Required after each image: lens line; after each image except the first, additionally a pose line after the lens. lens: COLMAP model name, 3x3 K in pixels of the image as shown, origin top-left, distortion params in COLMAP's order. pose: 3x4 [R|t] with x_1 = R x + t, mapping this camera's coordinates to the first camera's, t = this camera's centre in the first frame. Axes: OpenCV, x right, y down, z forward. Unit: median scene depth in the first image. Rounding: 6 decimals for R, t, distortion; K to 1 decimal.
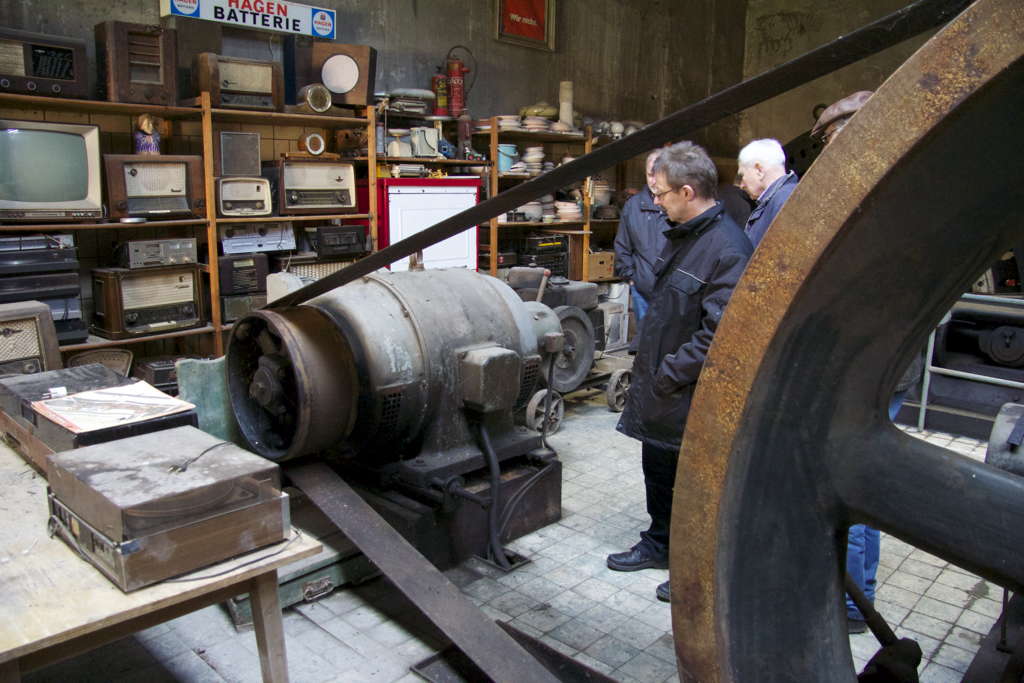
lens RADIAL K [[796.6, 0, 514.1], [0, 796.6, 344.4], [0, 0, 1]] dist [-0.173343, 0.137922]
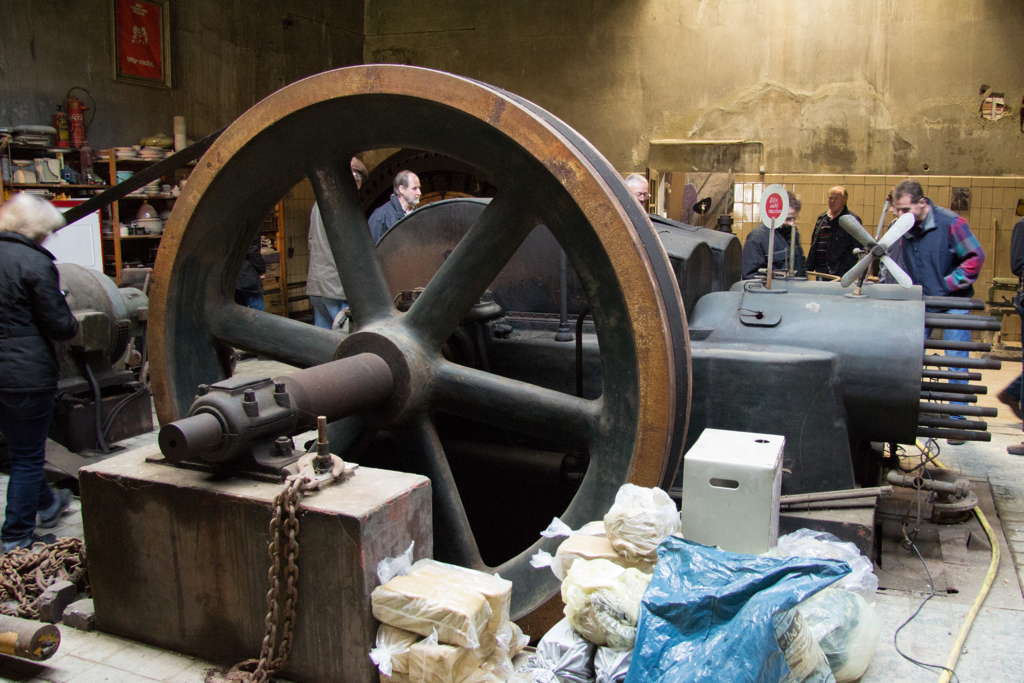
lens RADIAL K [[895.1, 0, 578.0], [0, 895.1, 353.0], [0, 0, 1]] dist [-0.182894, 0.134444]
pose [[0.918491, -0.067516, 0.389636, 0.107754], [0.077479, 0.996945, -0.009891, 0.097786], [-0.387778, 0.039274, 0.920916, -0.499320]]
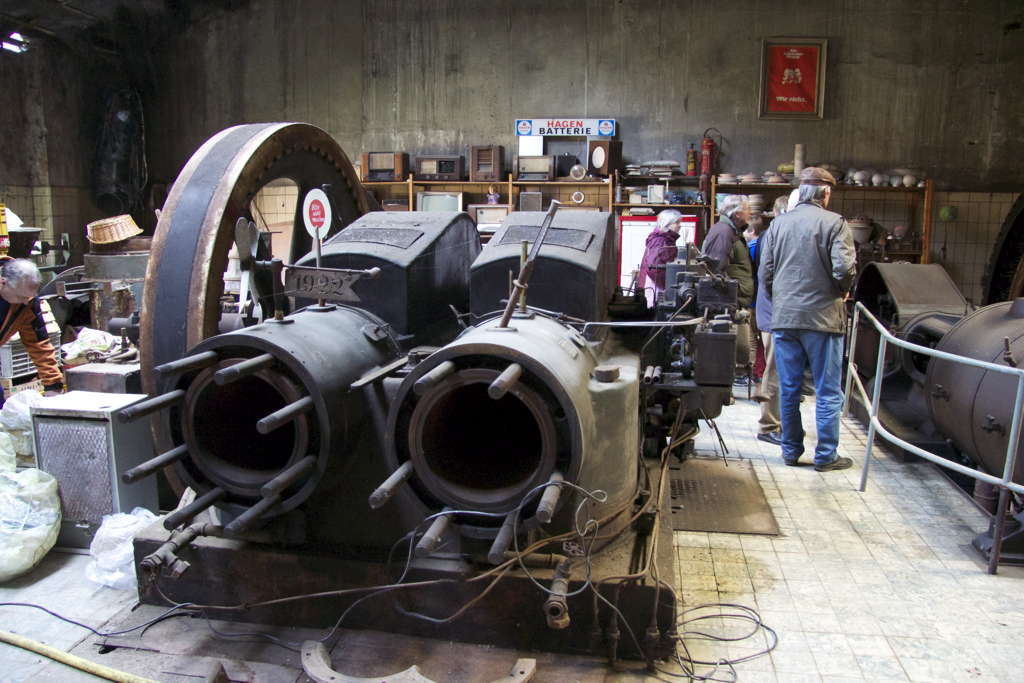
lens RADIAL K [[796.6, 0, 514.1], [0, 796.6, 344.4], [0, 0, 1]] dist [-0.173343, 0.137922]
pose [[0.557521, 0.121644, -0.821203, 1.077995], [-0.163586, 0.985909, 0.034982, 0.037104], [0.813886, 0.114834, 0.569564, -0.118685]]
